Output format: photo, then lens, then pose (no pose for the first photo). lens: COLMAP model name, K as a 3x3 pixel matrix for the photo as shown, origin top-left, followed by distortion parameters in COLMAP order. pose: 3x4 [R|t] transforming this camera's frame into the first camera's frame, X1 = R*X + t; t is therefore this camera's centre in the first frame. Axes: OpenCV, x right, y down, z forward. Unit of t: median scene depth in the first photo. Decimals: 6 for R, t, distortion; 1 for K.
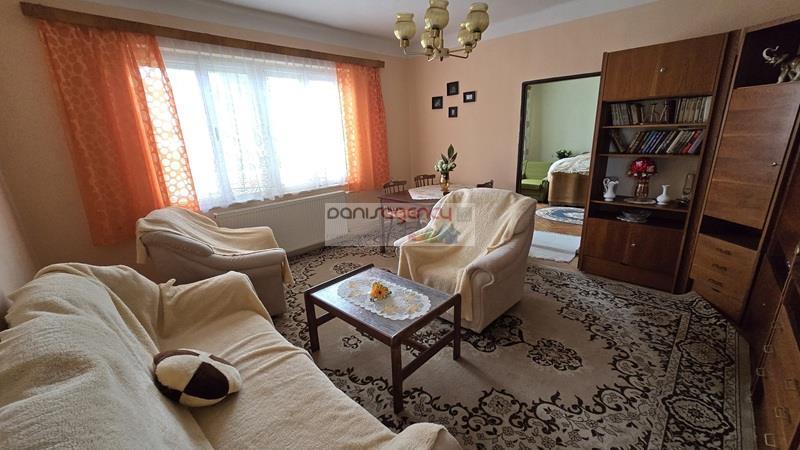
lens RADIAL K [[332.3, 0, 398.7], [0, 332.3, 230.4], [0, 0, 1]] dist [-0.001084, 0.001155]
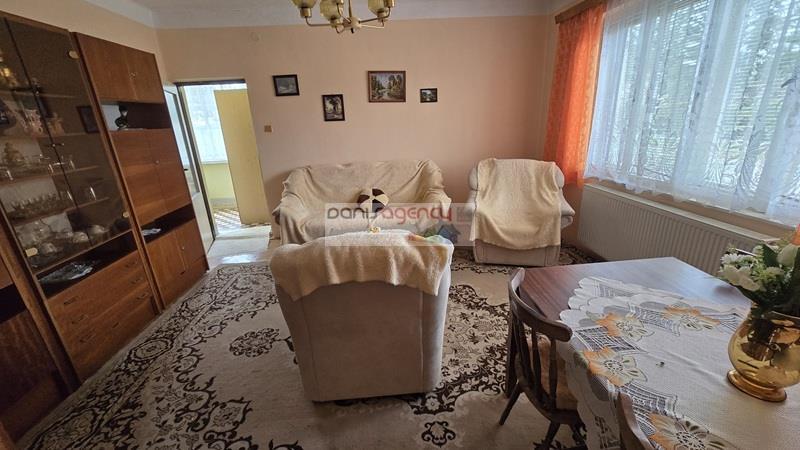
lens RADIAL K [[332.3, 0, 398.7], [0, 332.3, 230.4], [0, 0, 1]] dist [-0.001084, 0.001155]
pose [[-0.680645, 0.304379, -0.666390, 0.829738], [-0.136447, 0.841023, 0.523510, -0.590245], [0.719795, 0.447251, -0.530907, 1.906842]]
